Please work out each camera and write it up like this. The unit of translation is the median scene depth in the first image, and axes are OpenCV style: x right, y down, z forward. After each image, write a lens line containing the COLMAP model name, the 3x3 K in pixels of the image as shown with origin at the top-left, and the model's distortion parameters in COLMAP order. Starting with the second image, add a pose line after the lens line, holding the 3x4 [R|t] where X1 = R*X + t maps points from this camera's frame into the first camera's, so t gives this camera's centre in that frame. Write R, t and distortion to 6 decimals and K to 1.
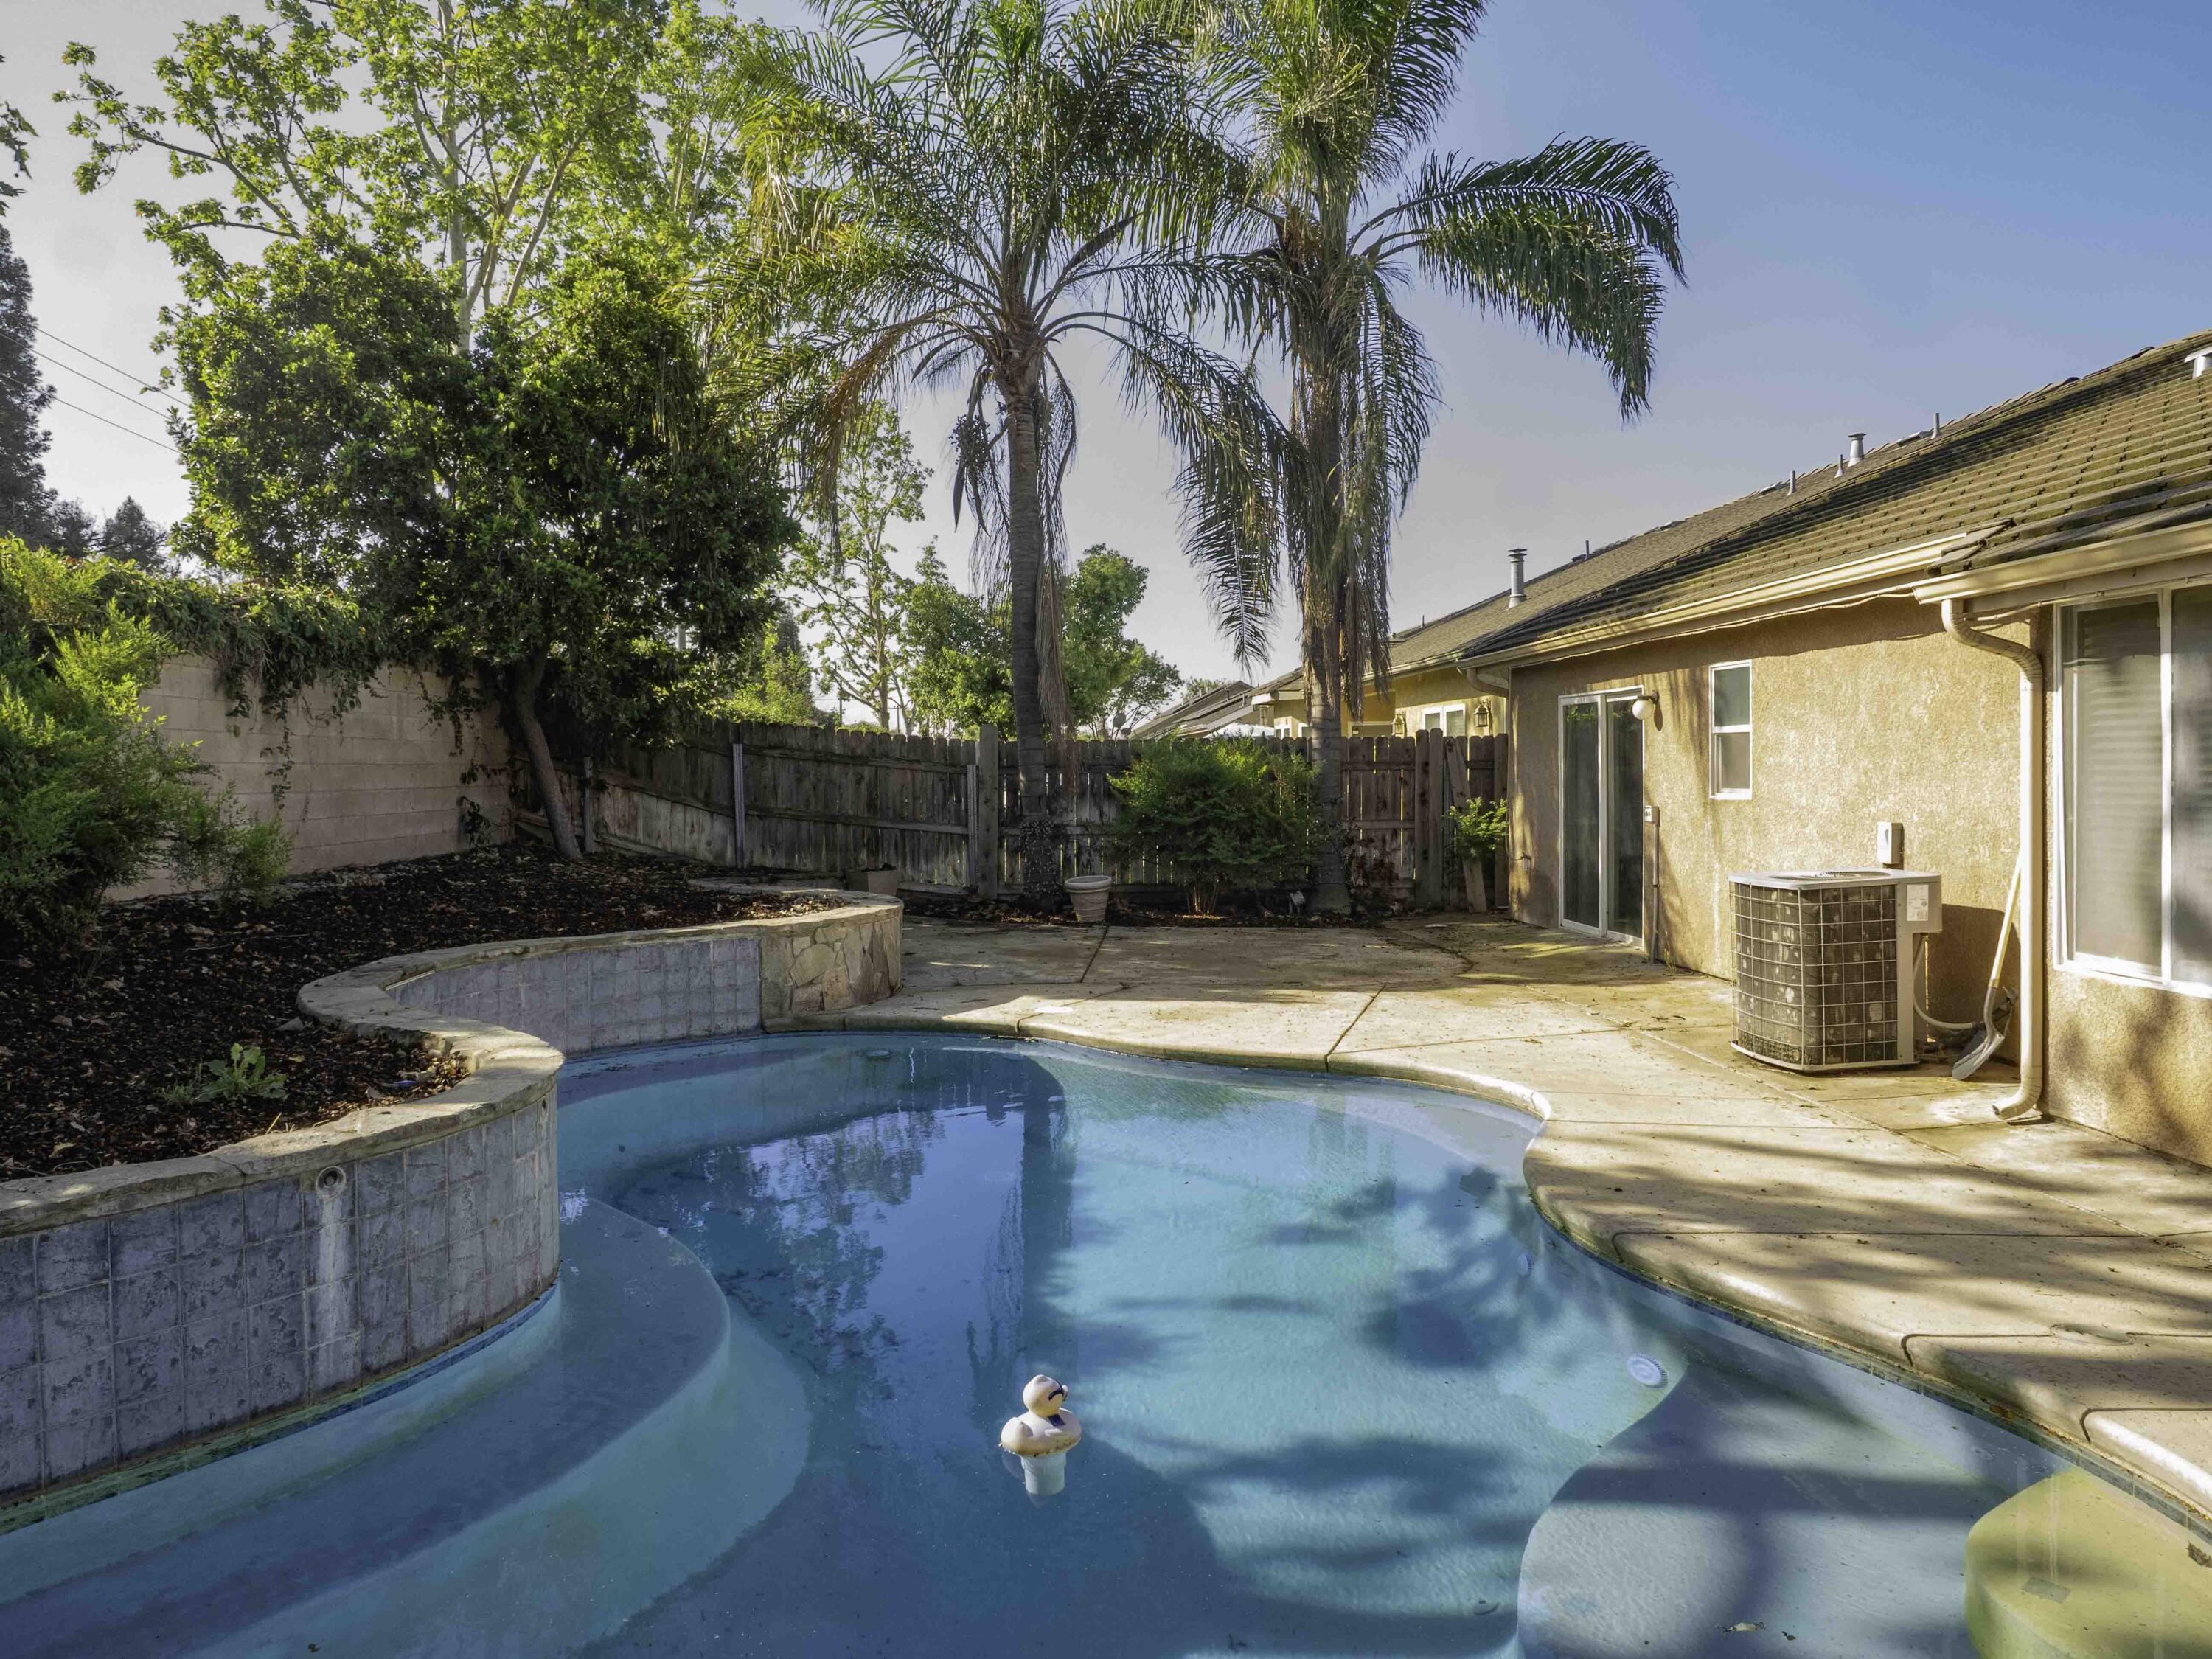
lens RADIAL K [[1580.1, 0, 1106.3], [0, 1580.1, 831.3], [0, 0, 1]] dist [-0.011086, -0.011934]
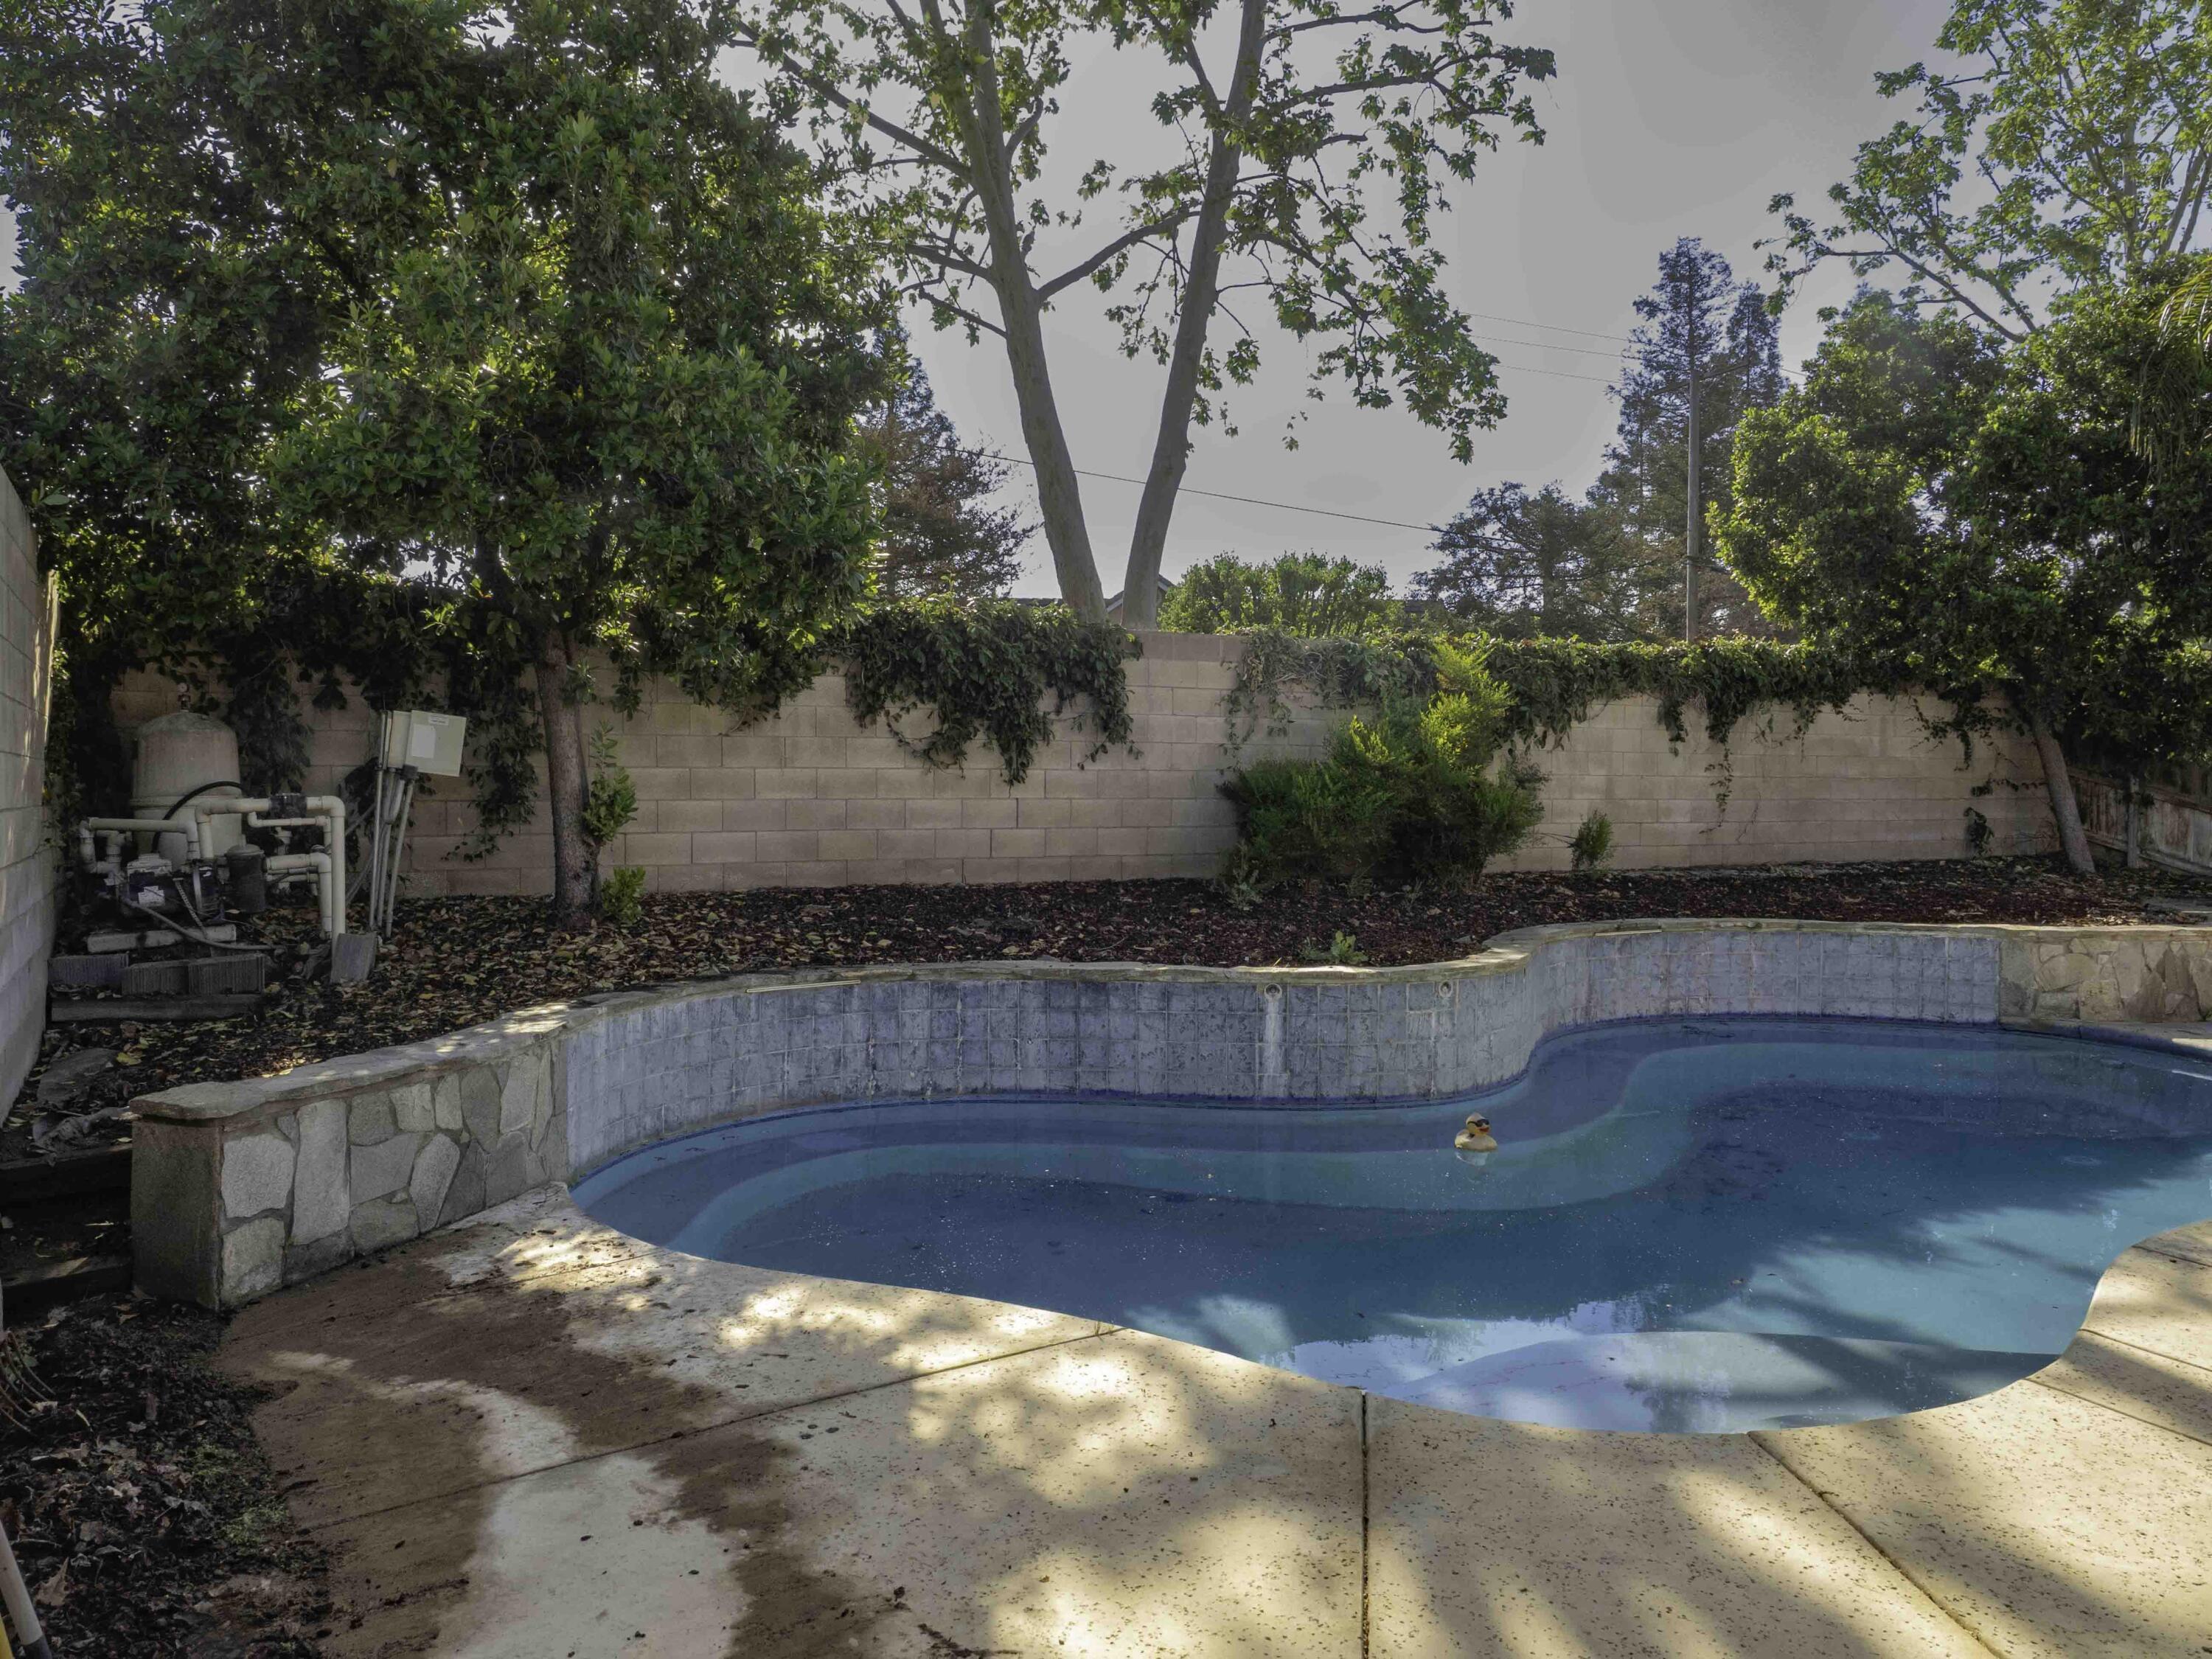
lens RADIAL K [[1580.1, 0, 1107.7], [0, 1580.1, 821.7], [0, 0, 1]] dist [-0.011086, -0.011934]
pose [[0.438886, 0.027579, -0.898119, 0.346344], [-0.041140, 0.999097, 0.010576, 0.000546], [0.897600, 0.032307, 0.439624, -0.013299]]
